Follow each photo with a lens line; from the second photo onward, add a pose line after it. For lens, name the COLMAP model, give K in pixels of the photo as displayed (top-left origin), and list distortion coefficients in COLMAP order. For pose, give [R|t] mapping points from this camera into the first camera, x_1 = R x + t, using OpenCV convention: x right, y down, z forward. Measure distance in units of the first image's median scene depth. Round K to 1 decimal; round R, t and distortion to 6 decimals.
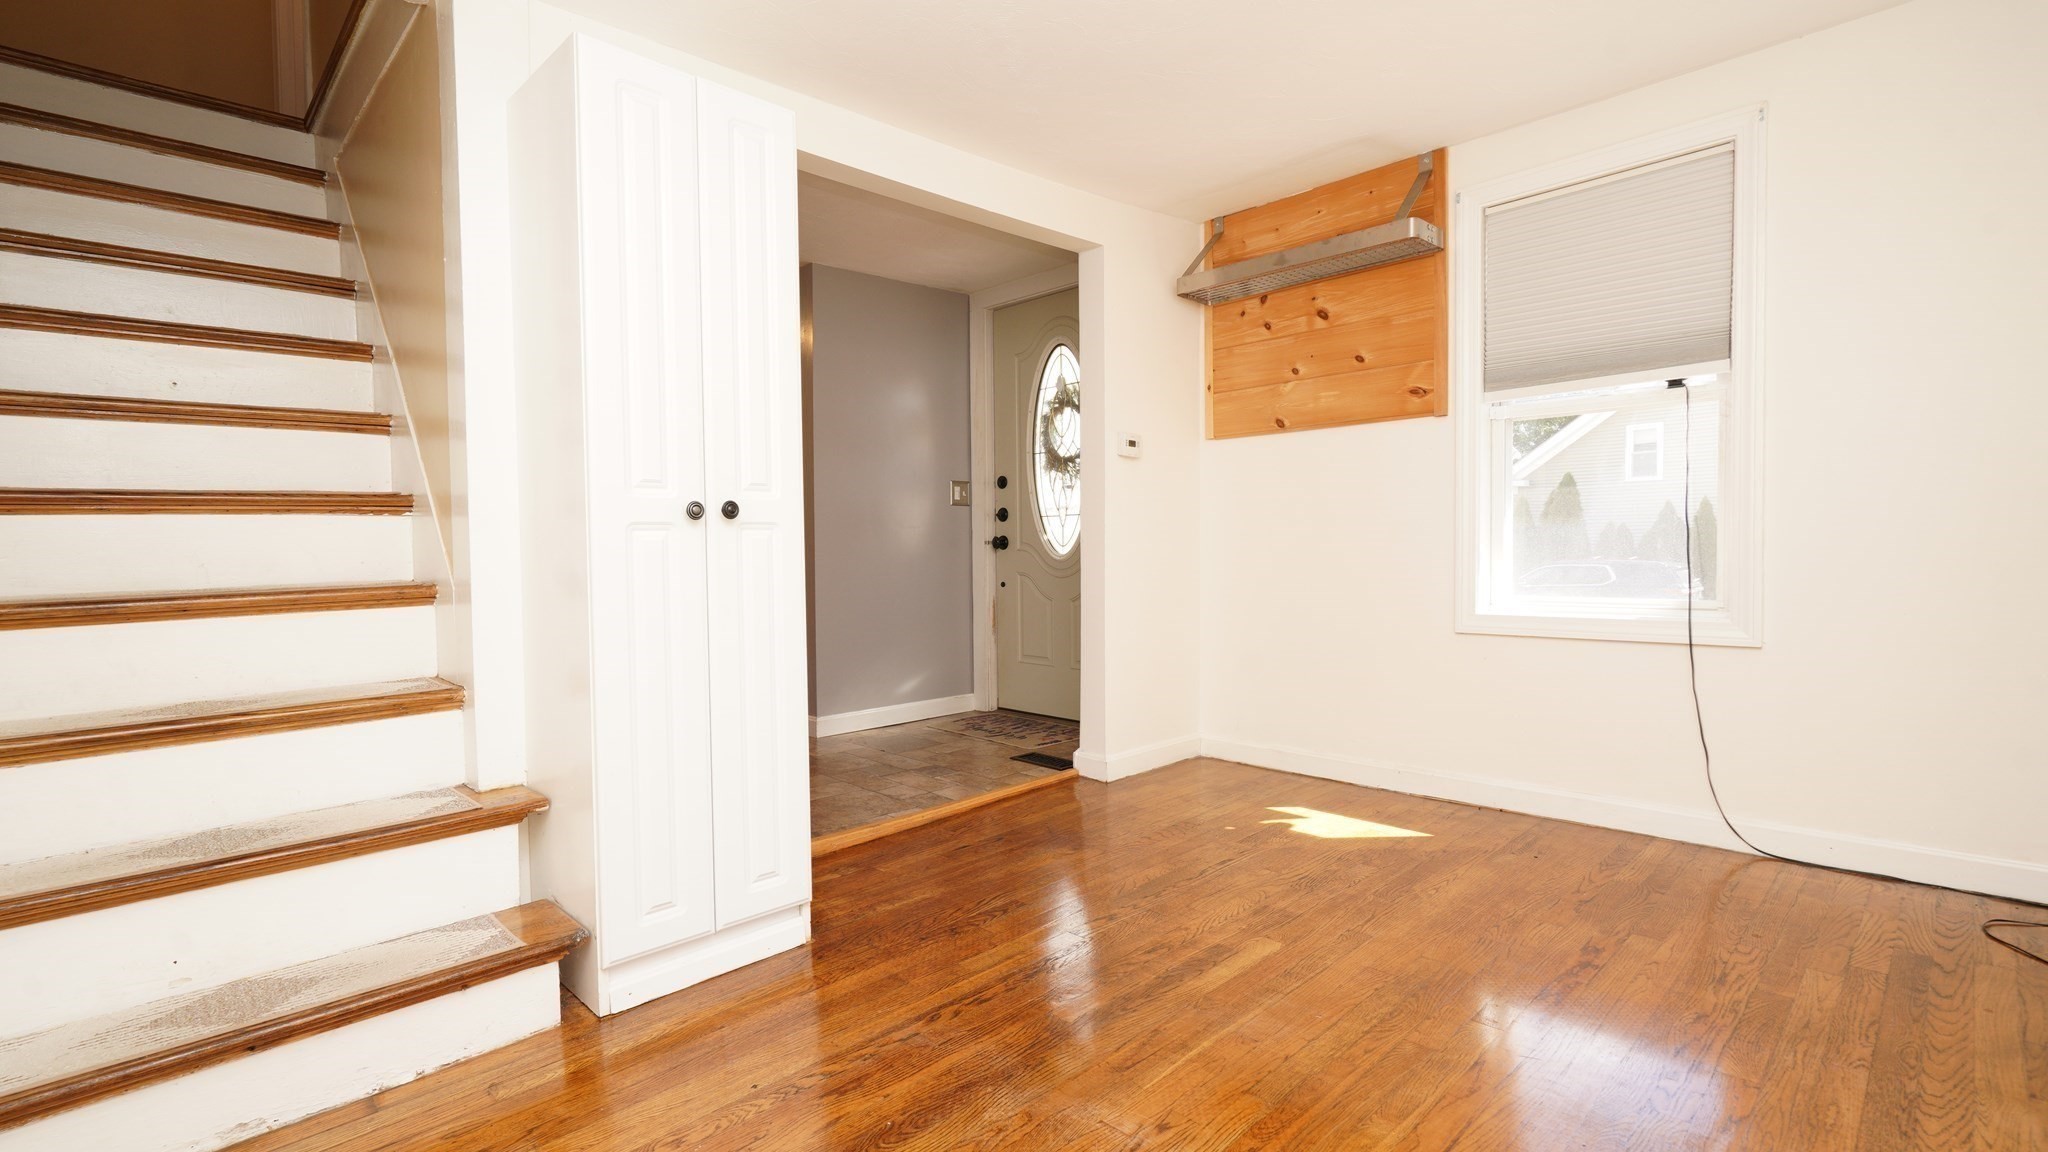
lens RADIAL K [[926.7, 0, 1027.7], [0, 926.7, 576.0], [0, 0, 1]] dist [-0.006718, 0.003971]
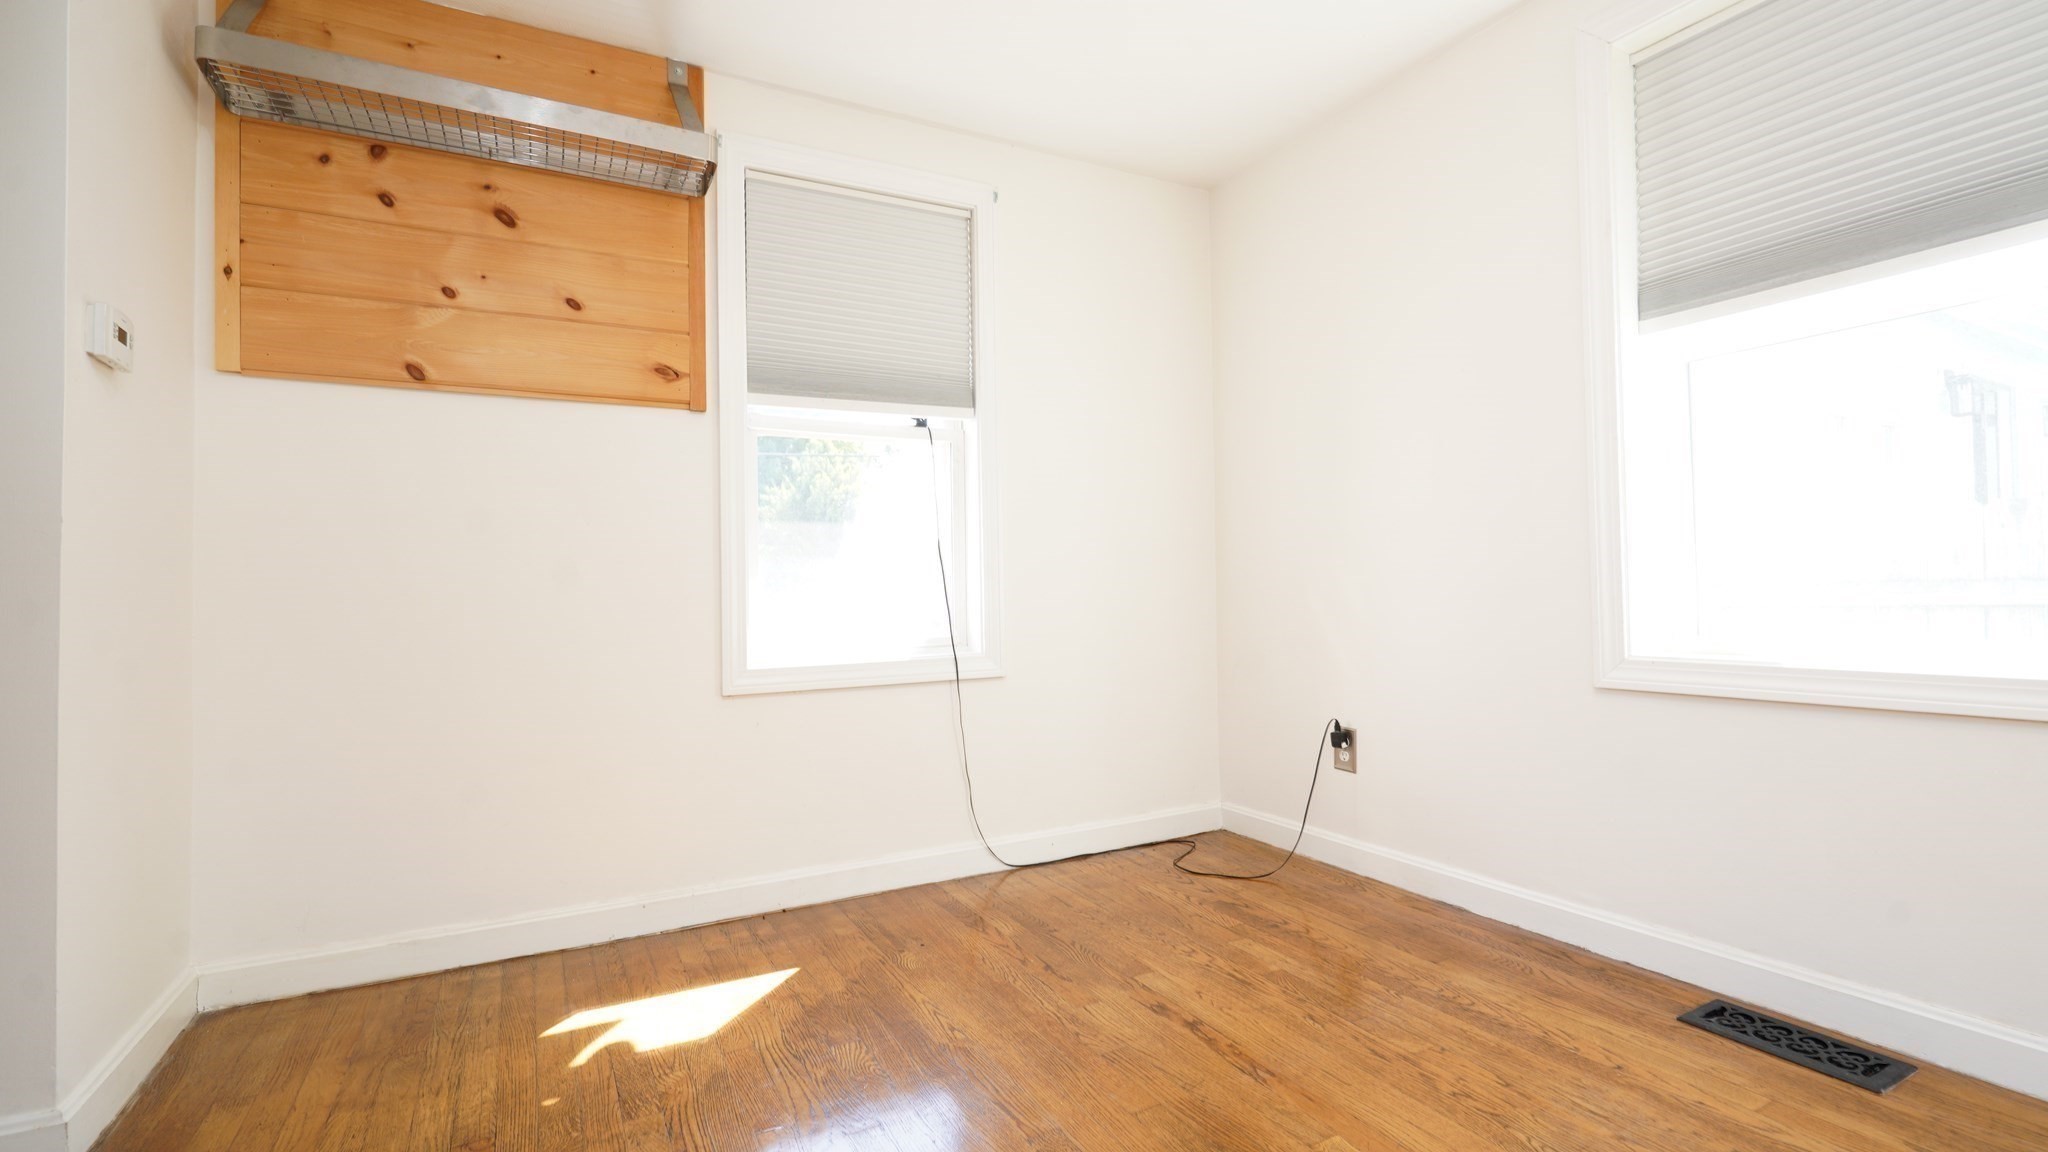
lens RADIAL K [[926.7, 0, 1027.7], [0, 926.7, 576.0], [0, 0, 1]] dist [-0.006718, 0.003971]
pose [[0.270242, 0.027290, 0.962406, -0.236960], [0.040480, 0.998392, -0.039677, 0.003359], [-0.961941, 0.049681, 0.268703, 0.624858]]
